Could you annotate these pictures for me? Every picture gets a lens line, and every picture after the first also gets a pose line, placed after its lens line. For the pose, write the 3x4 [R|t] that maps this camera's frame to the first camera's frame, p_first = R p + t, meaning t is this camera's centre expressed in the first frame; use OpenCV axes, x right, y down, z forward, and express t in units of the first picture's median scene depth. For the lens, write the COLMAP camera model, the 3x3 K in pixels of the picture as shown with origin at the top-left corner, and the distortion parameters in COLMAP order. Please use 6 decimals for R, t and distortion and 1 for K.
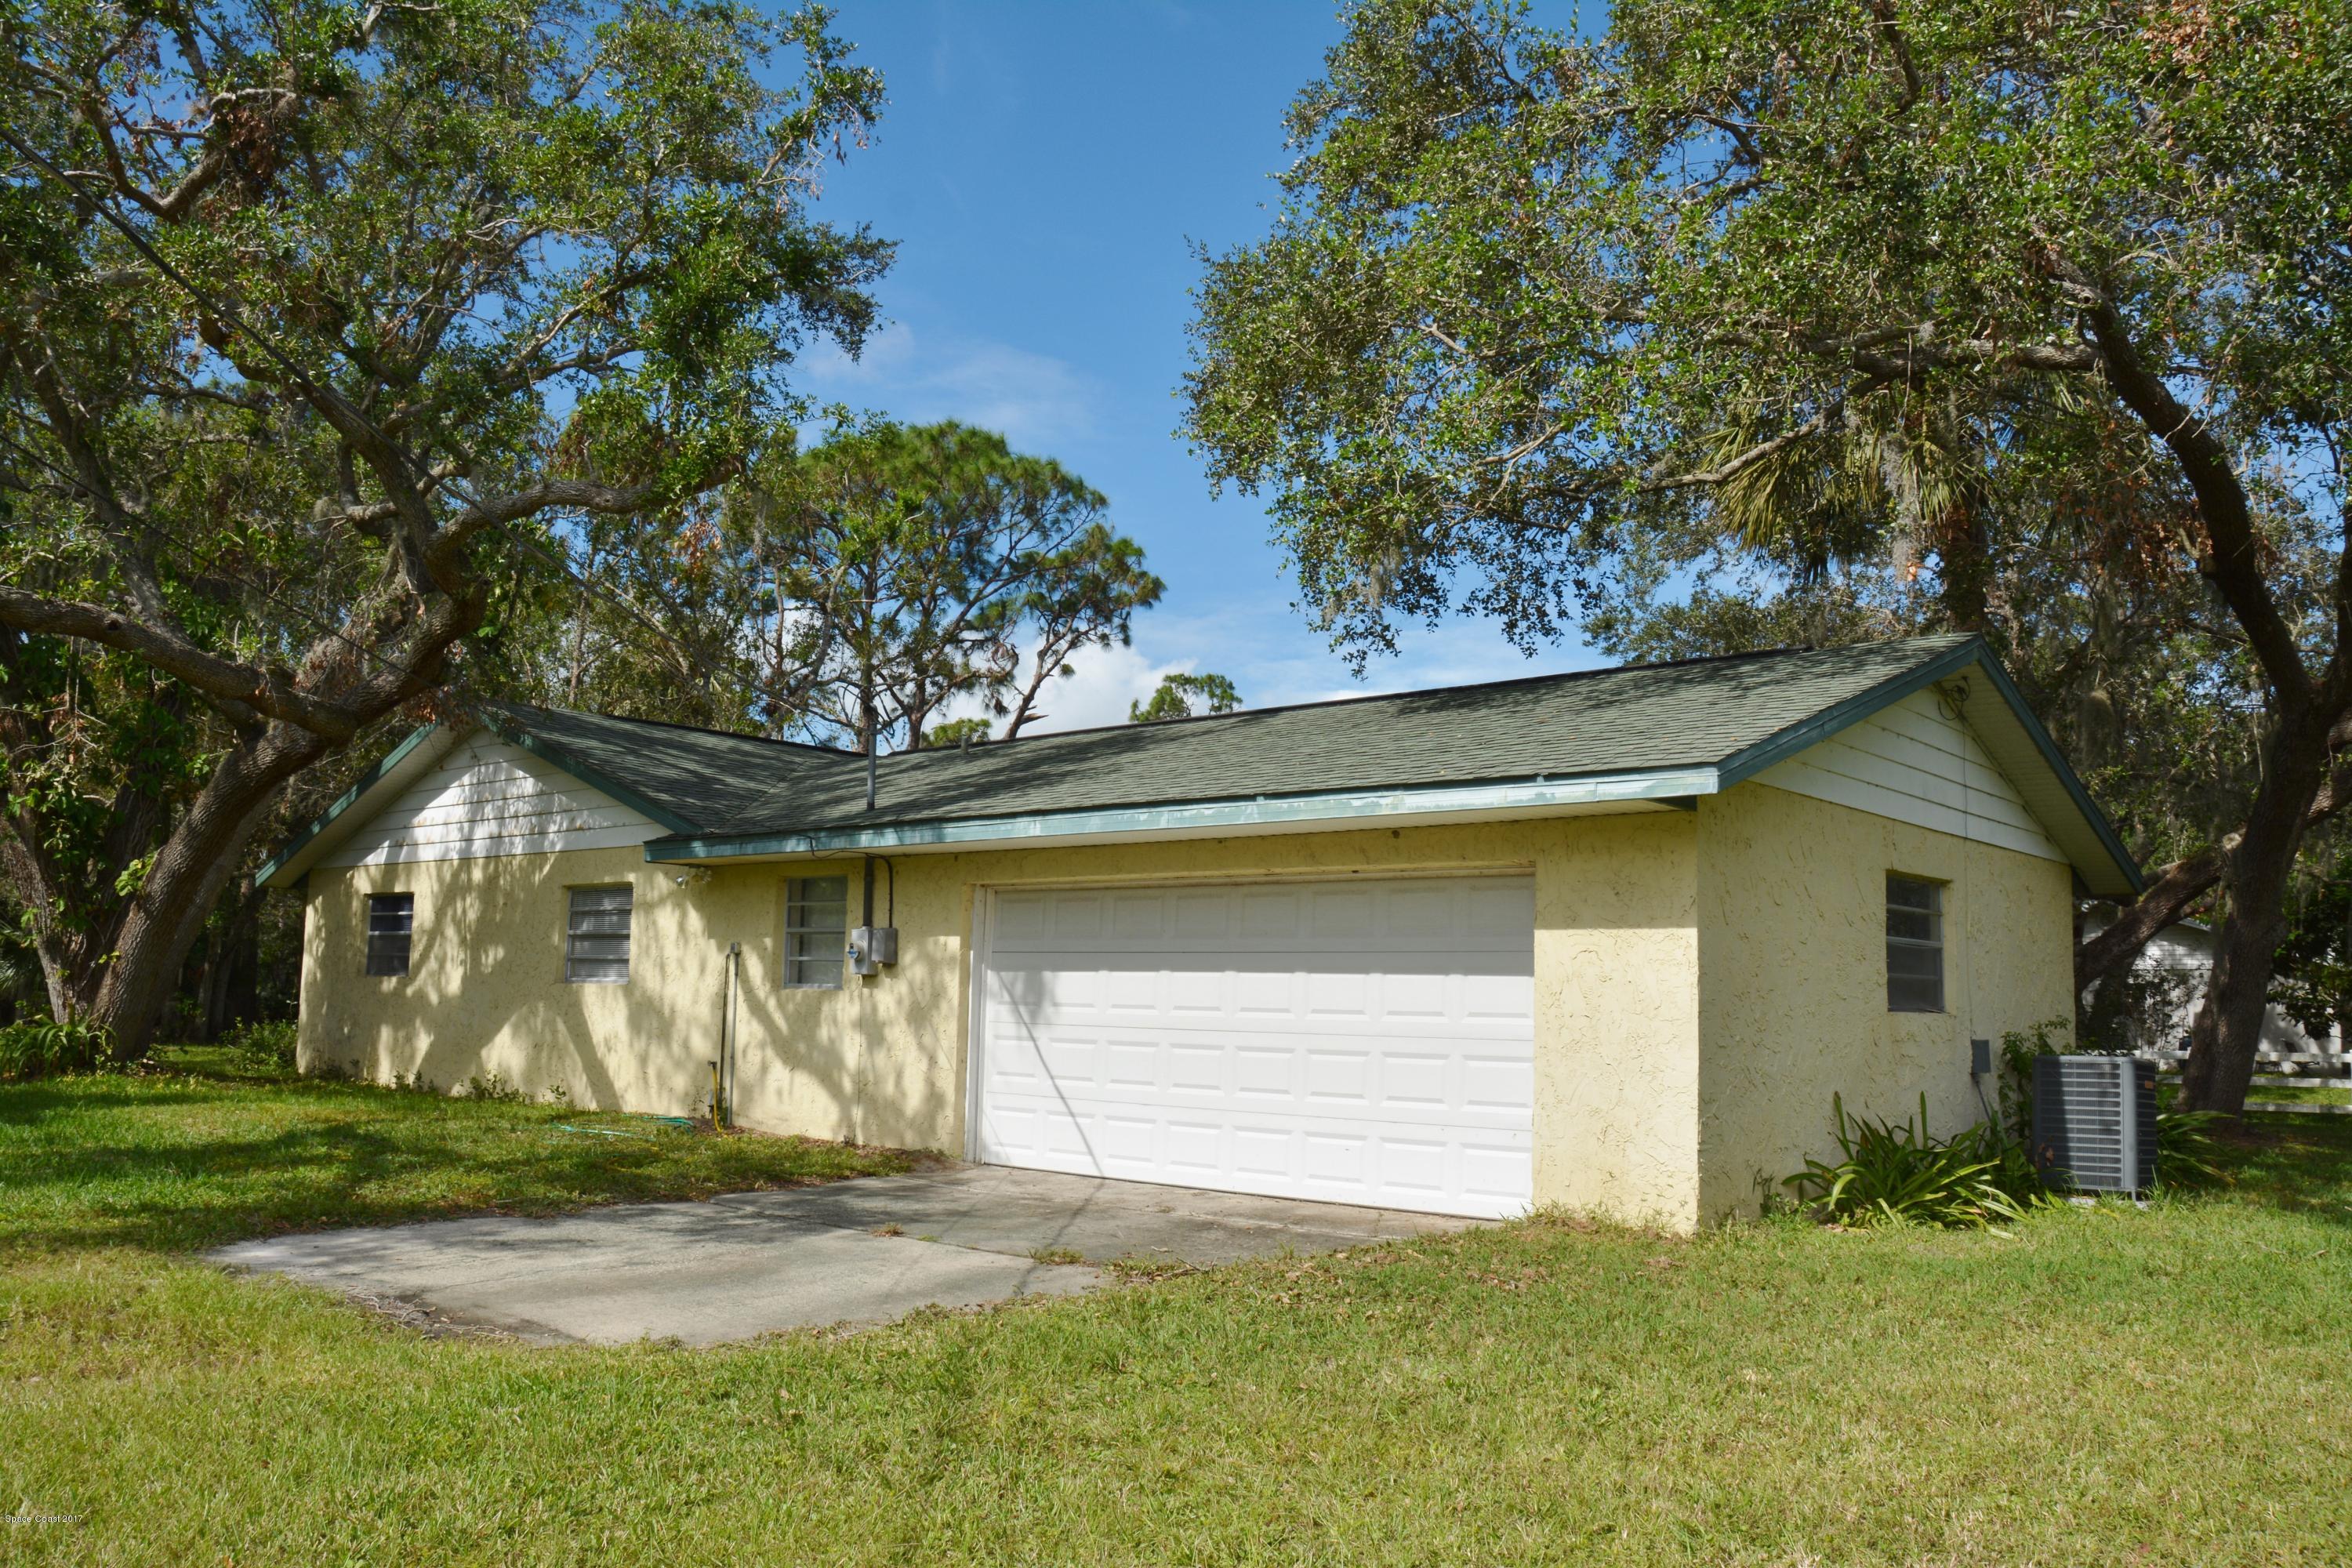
lens RADIAL K [[1784.4, 0, 1177.3], [0, 1784.4, 789.1], [0, 0, 1]] dist [-0.109977, 0.015789]
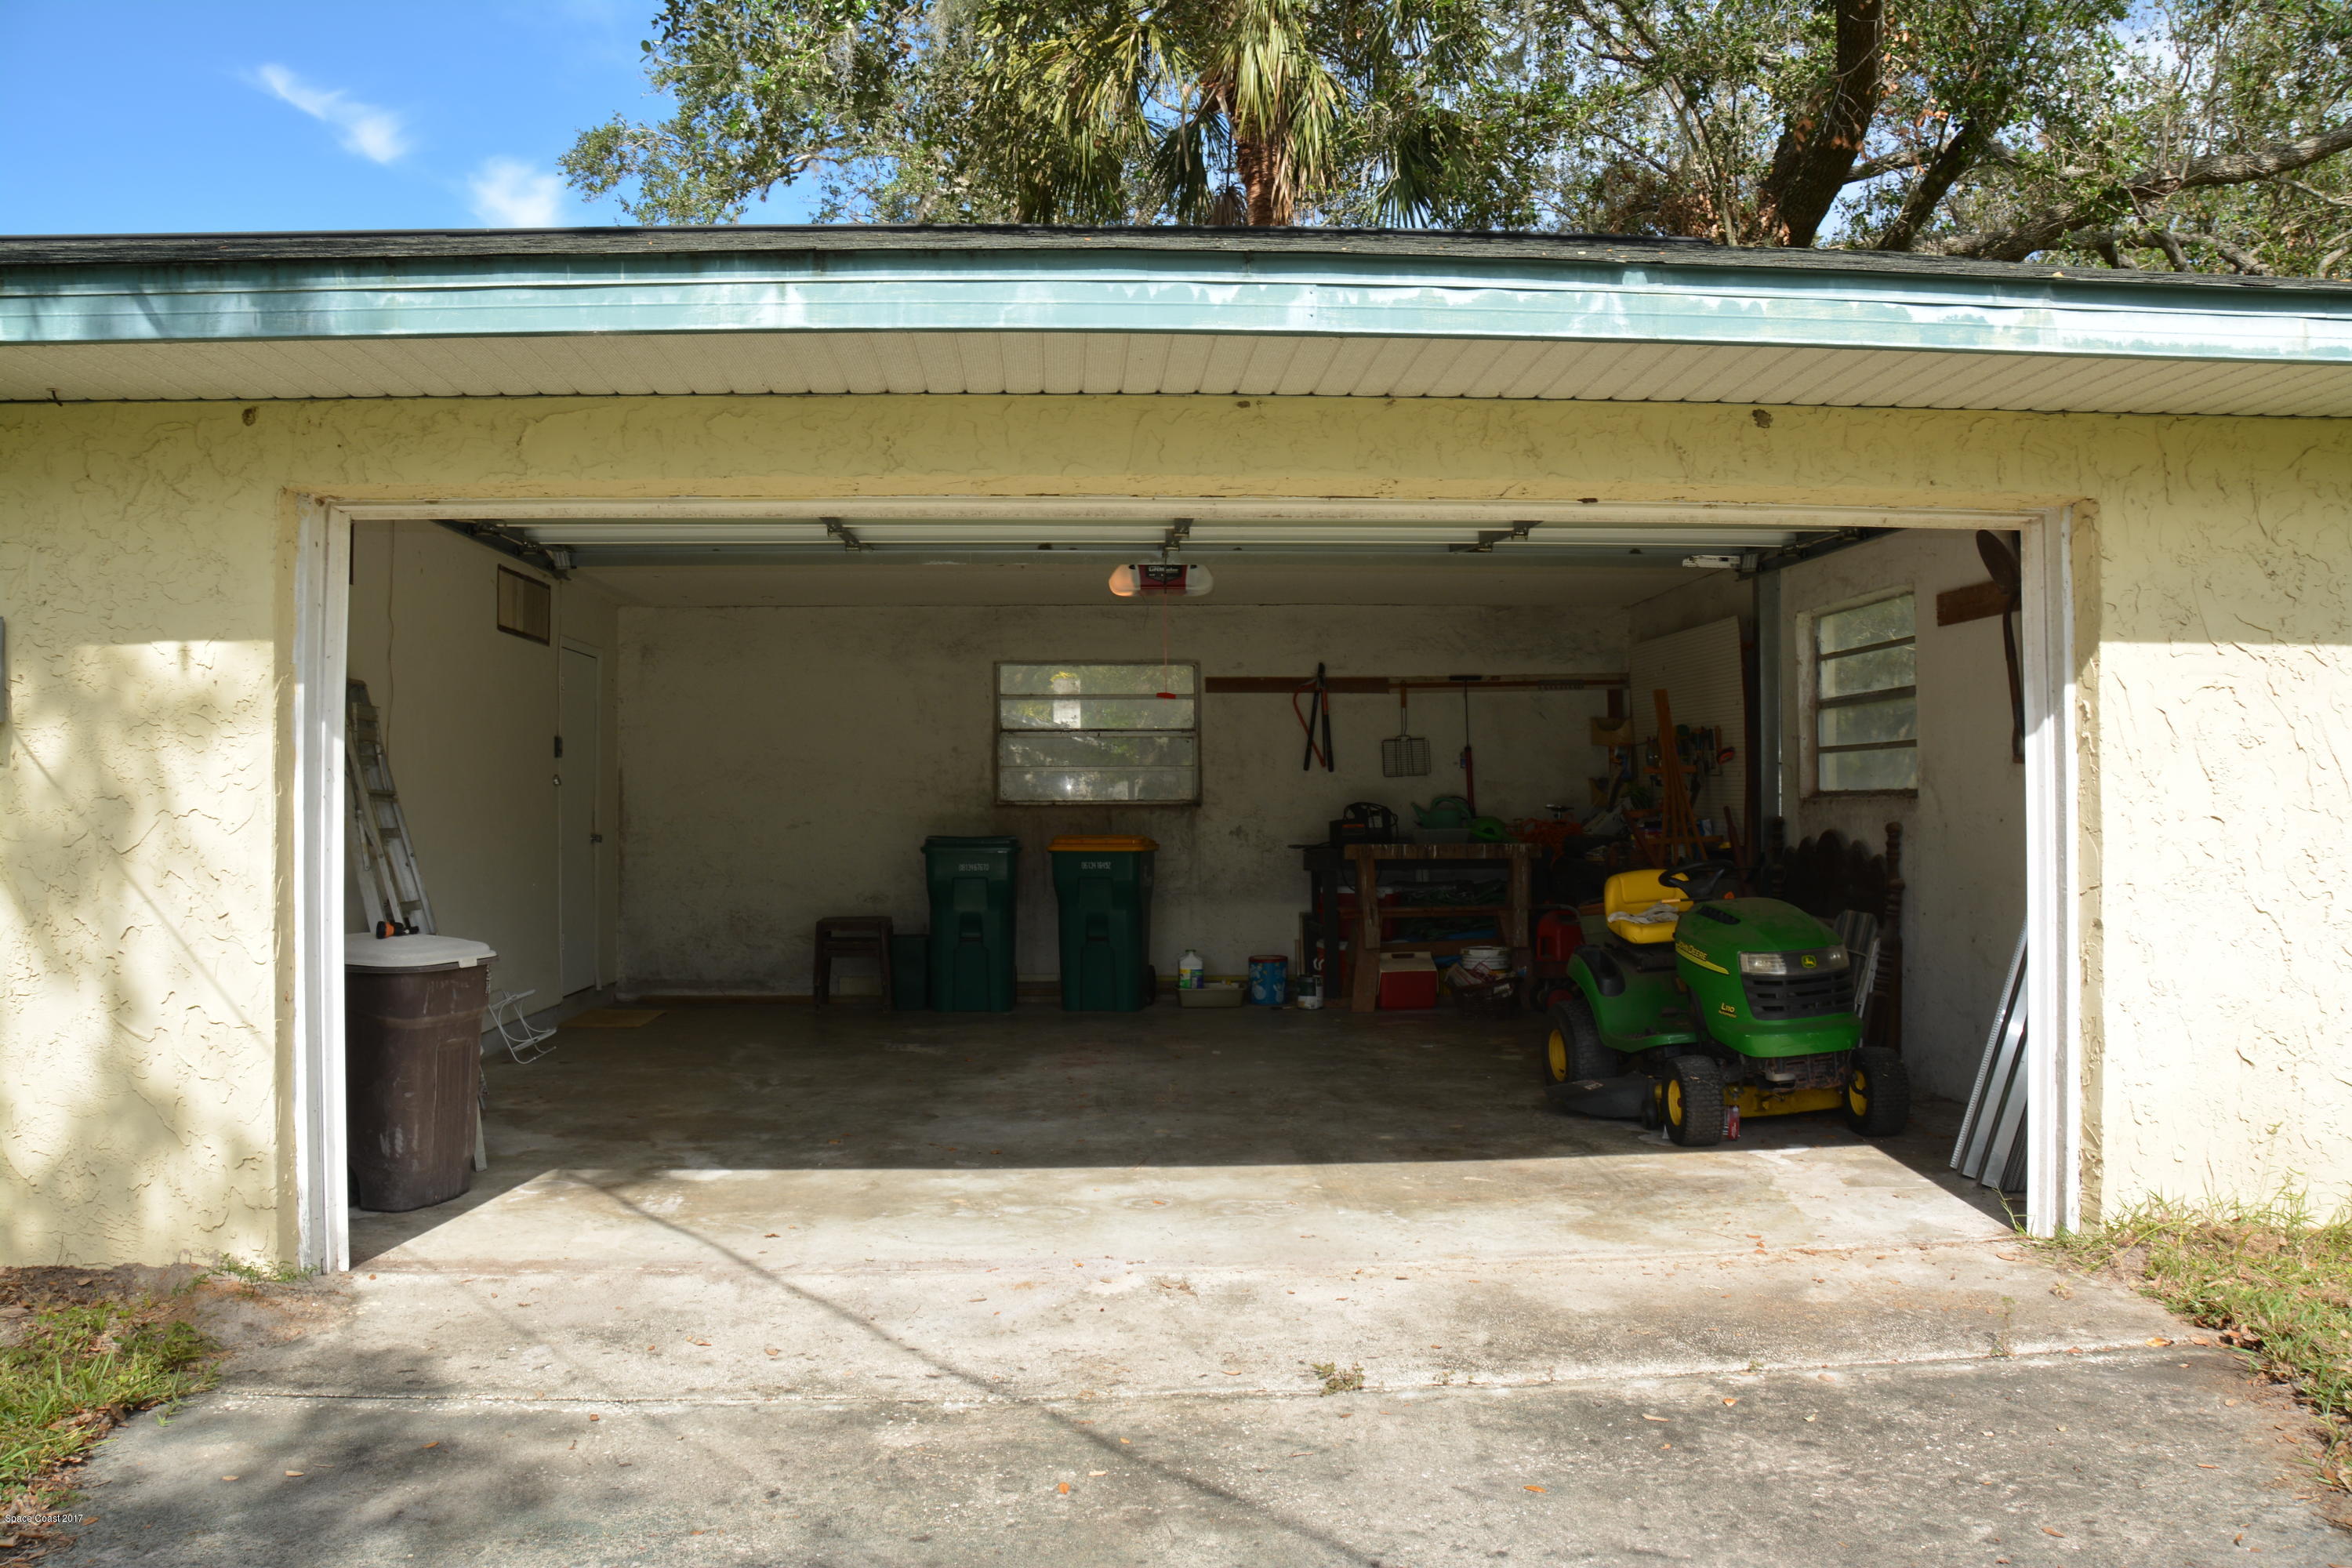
lens RADIAL K [[1784.4, 0, 1176.9], [0, 1784.4, 780.5], [0, 0, 1]] dist [-0.109977, 0.015789]
pose [[0.701155, -0.017672, 0.712790, -0.309889], [-0.062787, 0.994279, 0.086413, 0.091824], [-0.710239, -0.105343, 0.696034, 0.848721]]
